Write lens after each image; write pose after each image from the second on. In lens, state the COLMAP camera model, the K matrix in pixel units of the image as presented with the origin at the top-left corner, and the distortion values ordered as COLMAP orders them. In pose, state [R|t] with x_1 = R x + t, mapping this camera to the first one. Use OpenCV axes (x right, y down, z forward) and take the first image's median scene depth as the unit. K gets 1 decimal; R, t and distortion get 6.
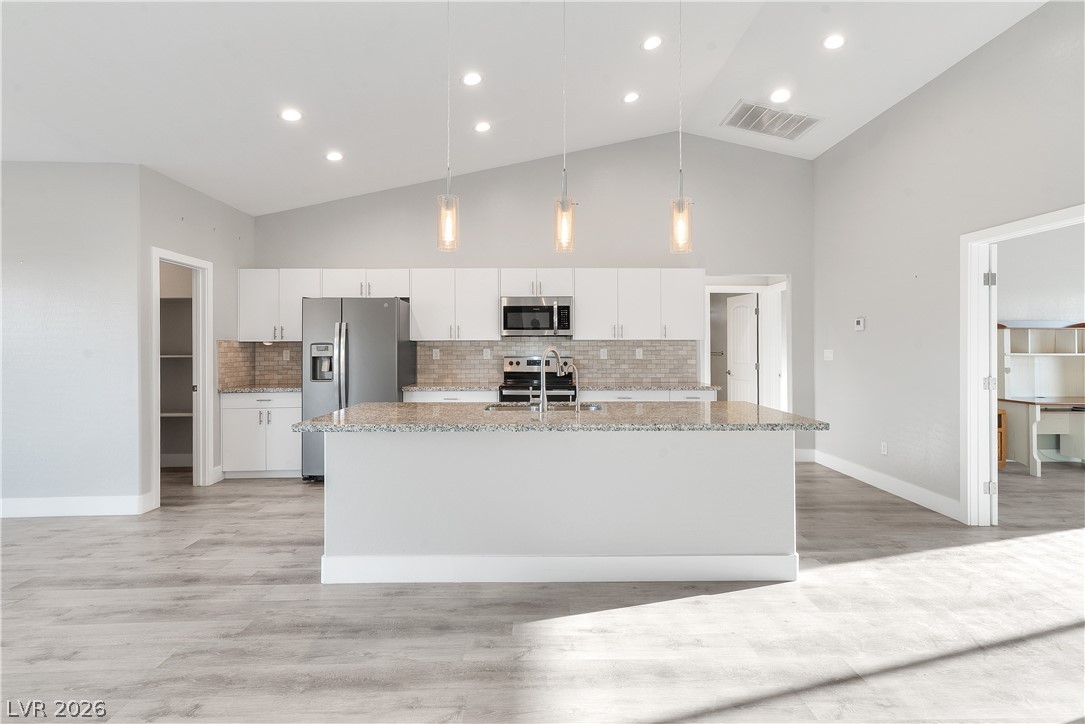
lens RADIAL K [[520.0, 0, 536.5], [0, 520.0, 340.6], [0, 0, 1]] dist [0.018737, 0.000027]
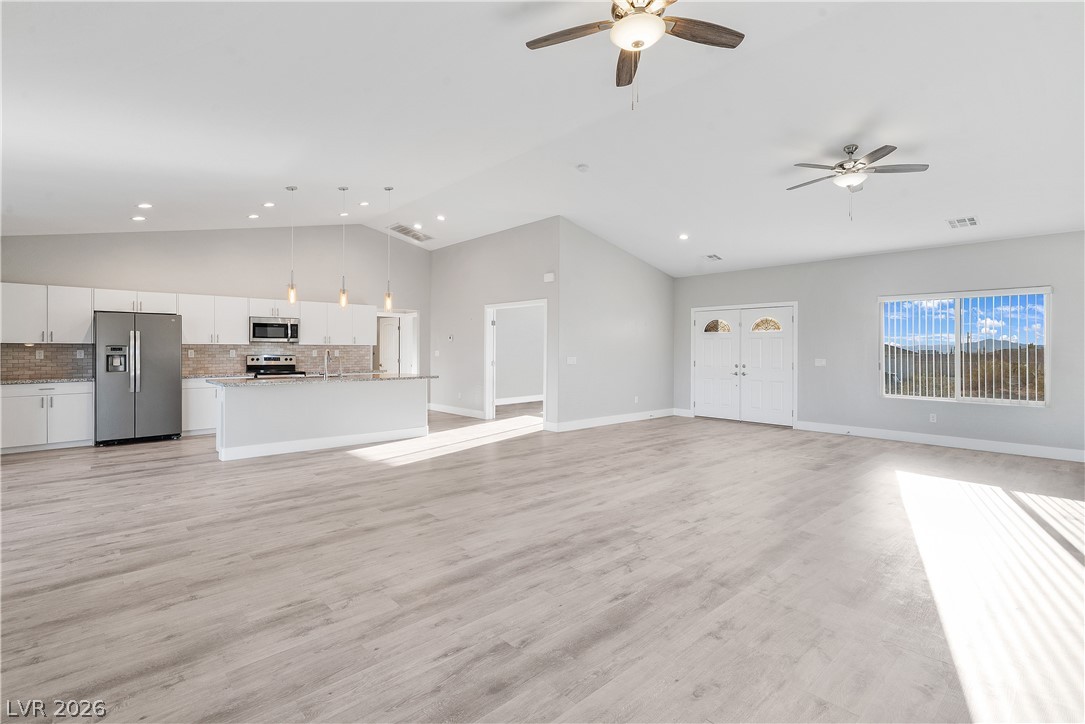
lens RADIAL K [[520.0, 0, 550.9], [0, 520.0, 347.1], [0, 0, 1]] dist [0.018737, 0.000027]
pose [[0.743129, 0.007484, 0.669106, -0.439332], [-0.010984, 0.999939, 0.001015, -0.003810], [-0.669058, -0.008104, 0.743166, -0.749353]]
